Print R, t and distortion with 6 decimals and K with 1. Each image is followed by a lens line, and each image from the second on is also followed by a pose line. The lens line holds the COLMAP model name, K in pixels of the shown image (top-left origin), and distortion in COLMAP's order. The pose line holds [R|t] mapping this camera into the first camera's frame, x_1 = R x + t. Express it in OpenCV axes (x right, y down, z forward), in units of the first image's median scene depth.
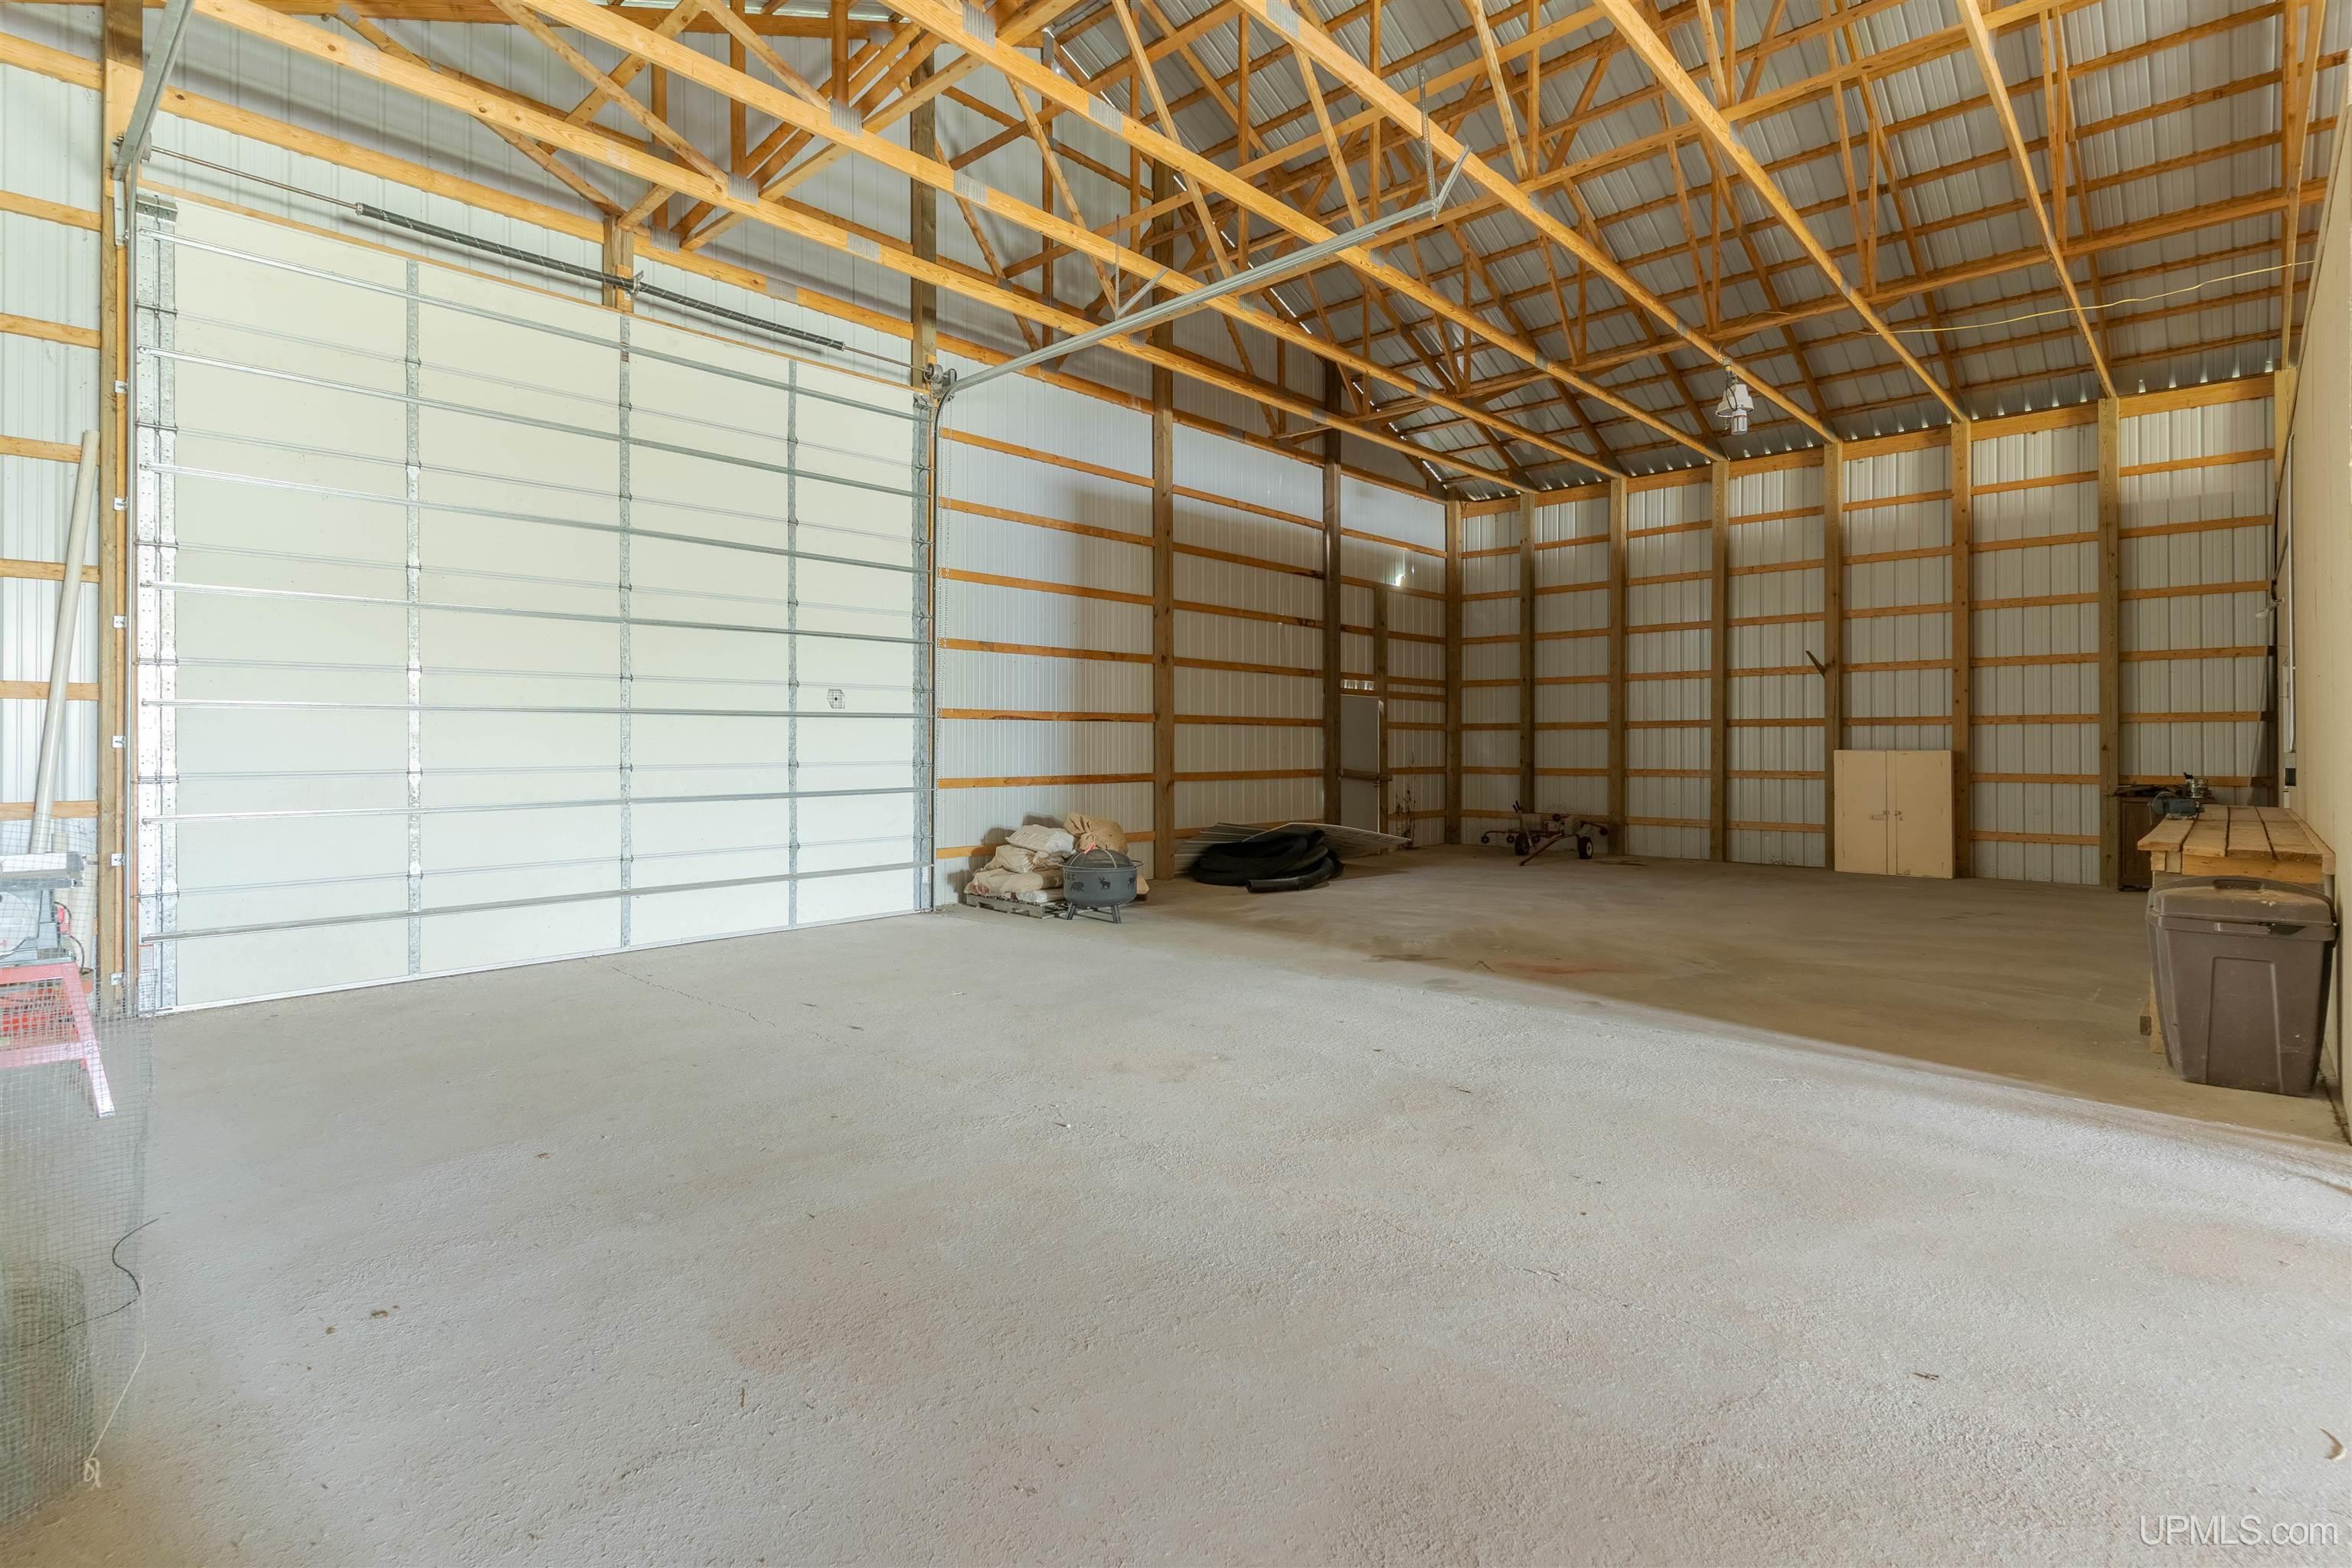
lens RADIAL K [[1141.7, 0, 1179.2], [0, 1141.7, 738.0], [0, 0, 1]] dist [0.000356, 0.000058]
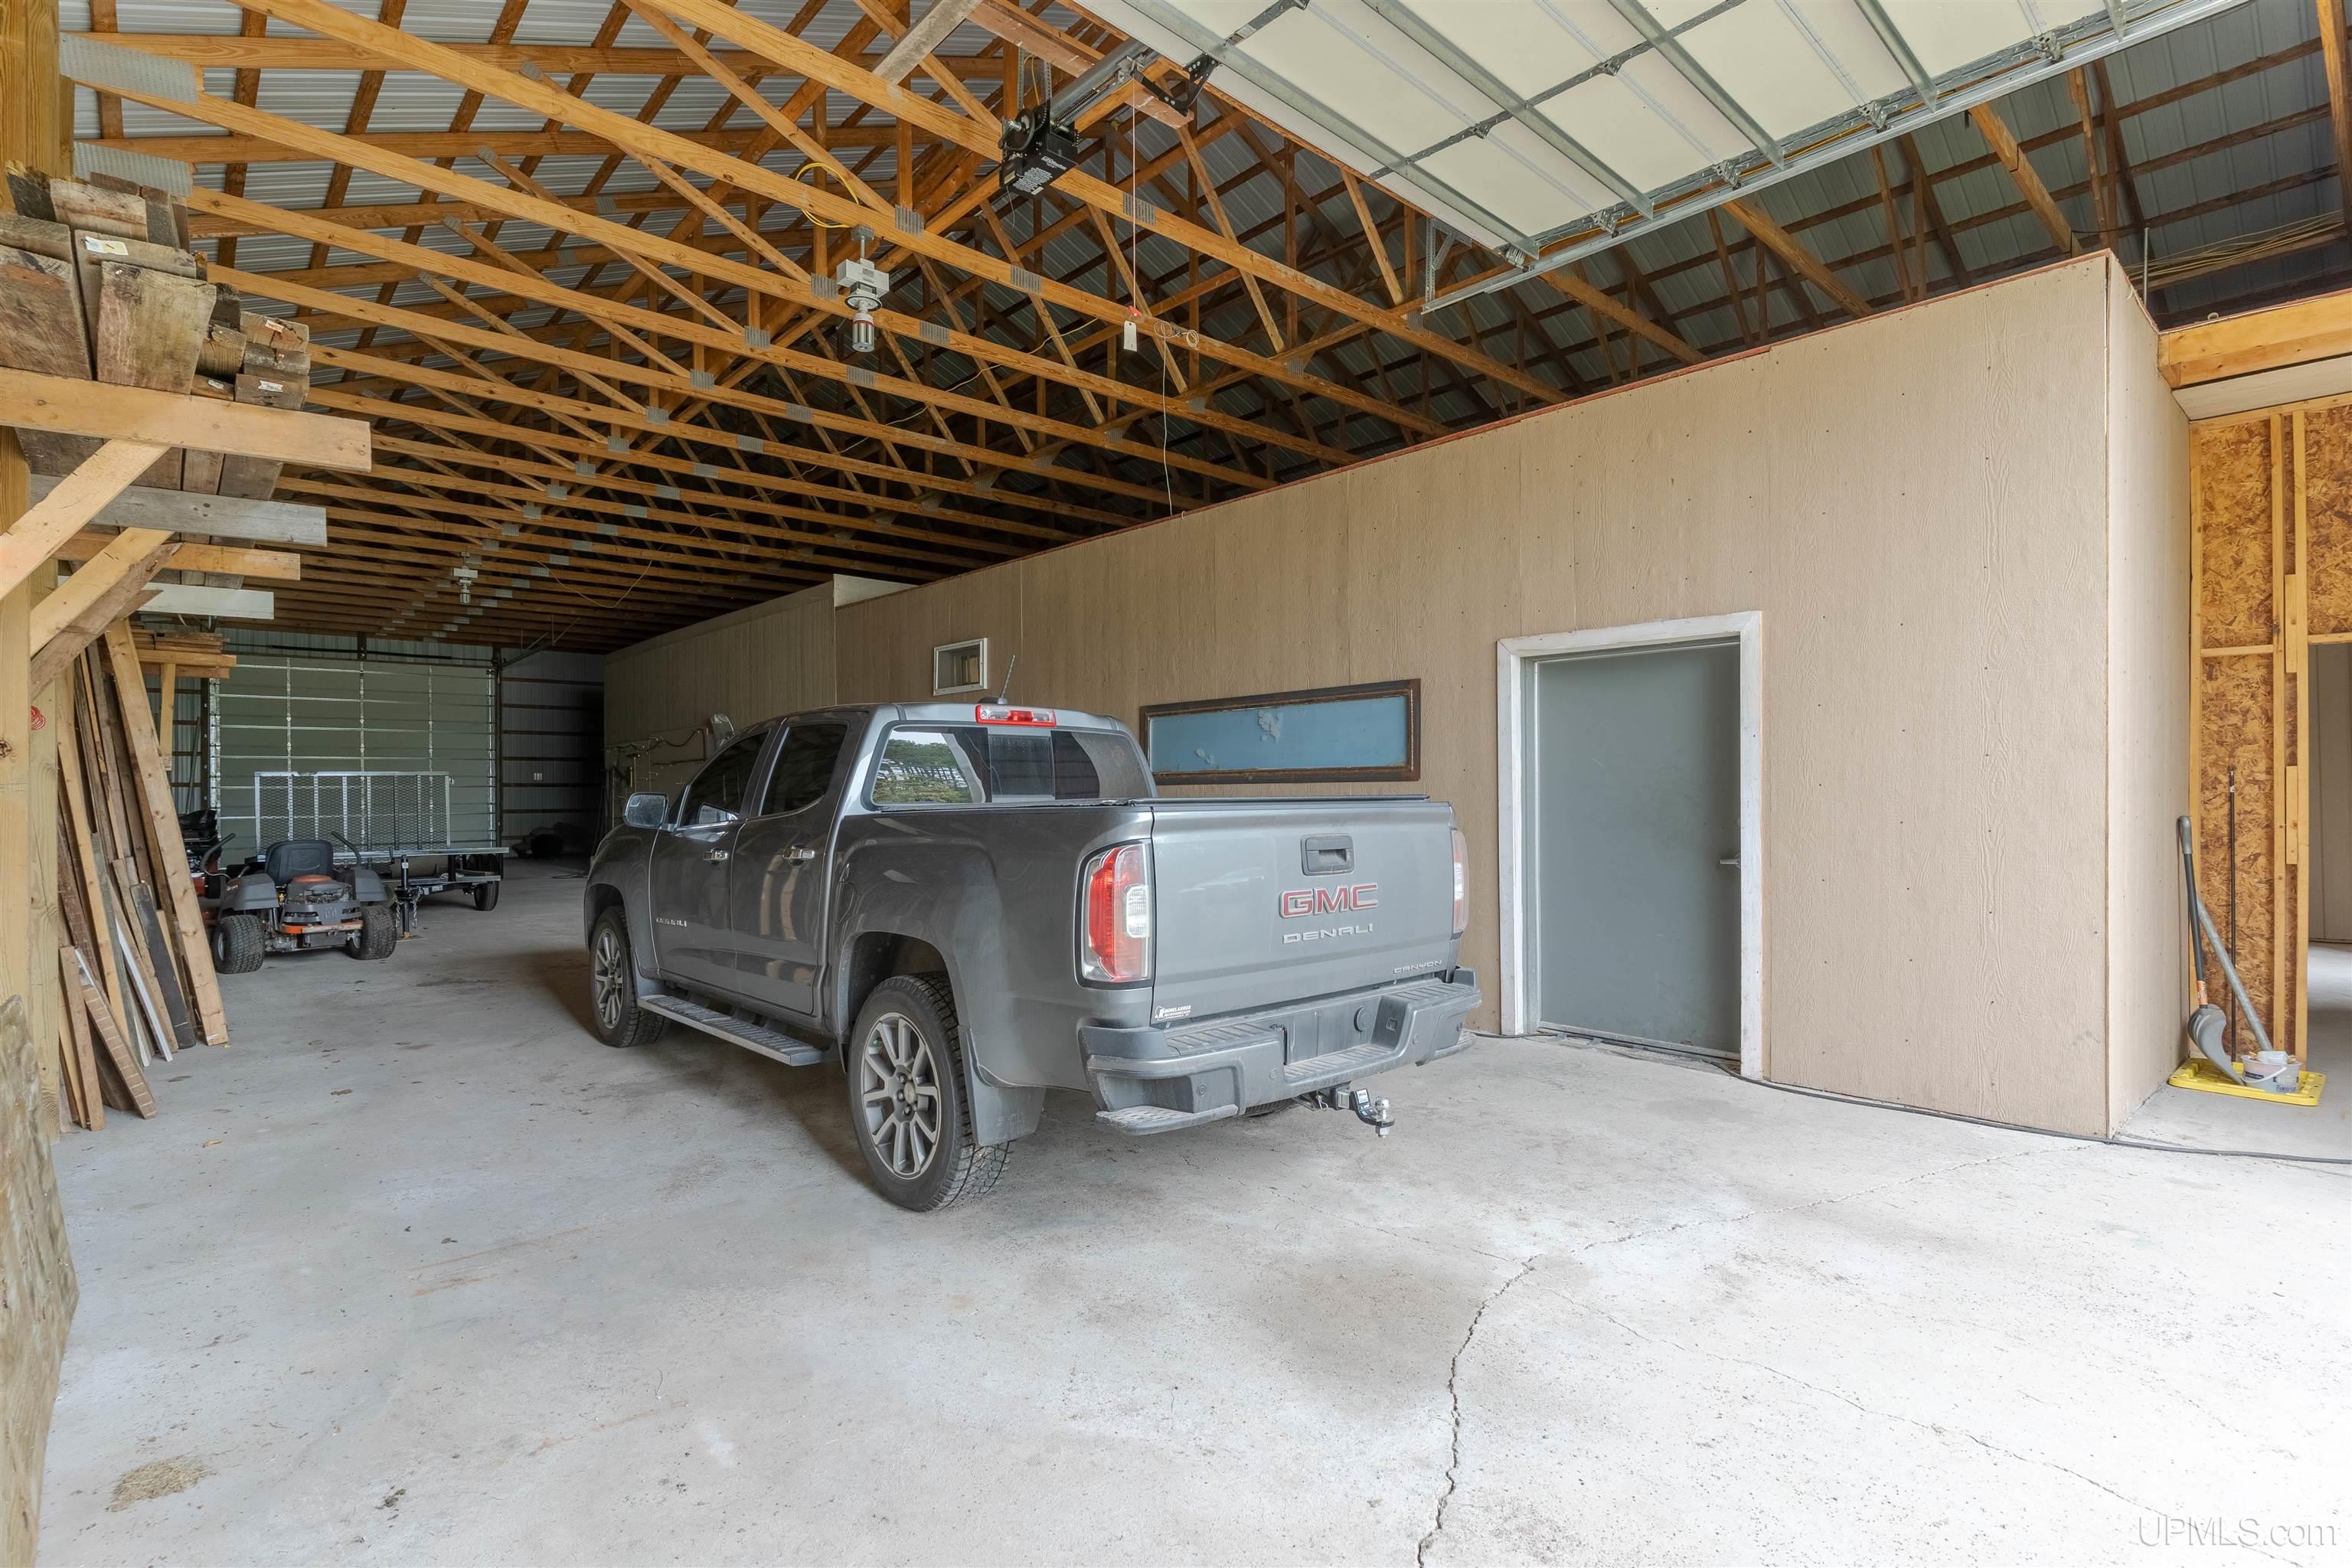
lens RADIAL K [[1123.2, 0, 1176.0], [0, 1123.2, 784.0], [0, 0, 1]] dist [0.002691, 0.000405]
pose [[0.996397, -0.001564, -0.084803, 0.413111], [0.001487, 0.999998, -0.000976, -0.005346], [0.084804, 0.000846, 0.996397, -0.390261]]
